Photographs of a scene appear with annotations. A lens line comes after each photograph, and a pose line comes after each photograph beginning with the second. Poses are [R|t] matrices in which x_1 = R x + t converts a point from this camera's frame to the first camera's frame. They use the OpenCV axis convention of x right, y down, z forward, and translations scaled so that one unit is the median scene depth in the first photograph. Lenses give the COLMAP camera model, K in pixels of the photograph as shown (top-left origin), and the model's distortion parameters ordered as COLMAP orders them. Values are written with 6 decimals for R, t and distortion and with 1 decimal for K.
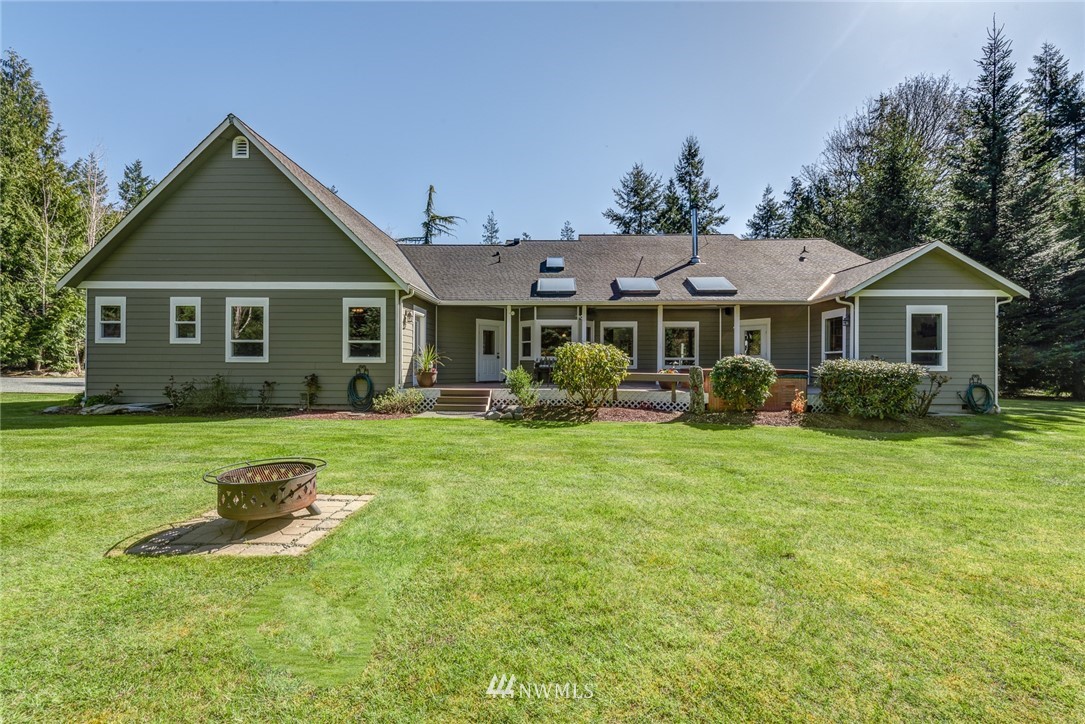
lens RADIAL K [[430.9, 0, 542.3], [0, 430.9, 361.5], [0, 0, 1]] dist [0.008296, -0.000041]
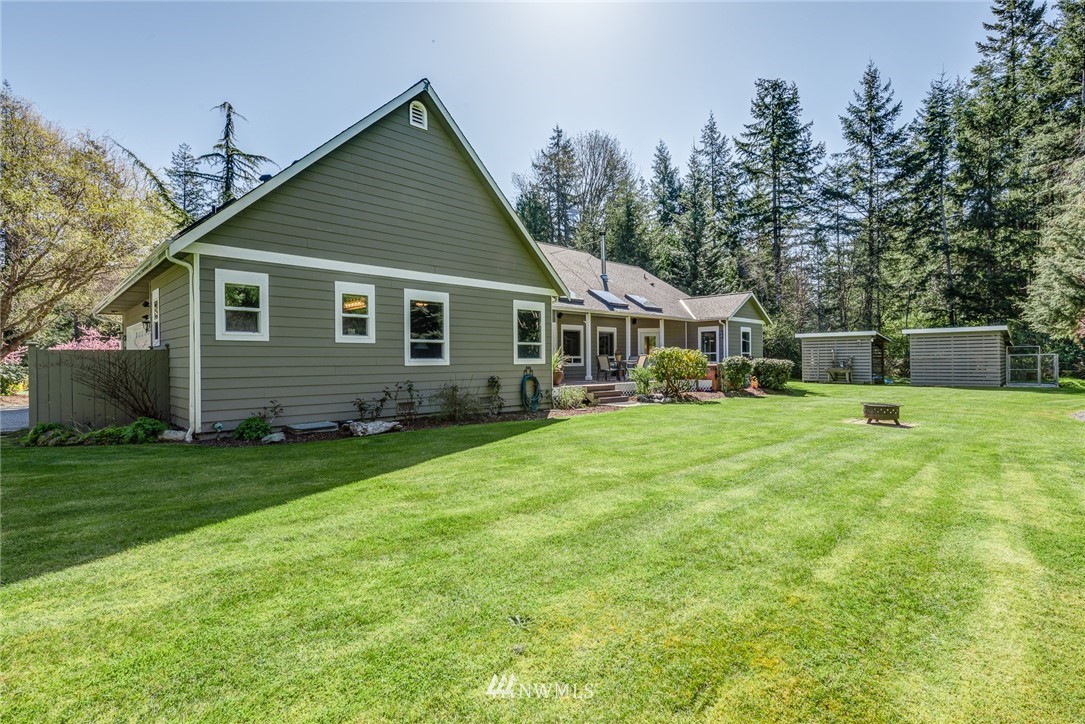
lens RADIAL K [[538.5, 0, 549.7], [0, 538.5, 355.6], [0, 0, 1]] dist [-0.005891, -0.000062]
pose [[0.682977, -0.003388, 0.730432, -1.296275], [-0.003079, 0.999967, 0.007517, -0.026697], [-0.730433, -0.007383, 0.682944, 0.080379]]
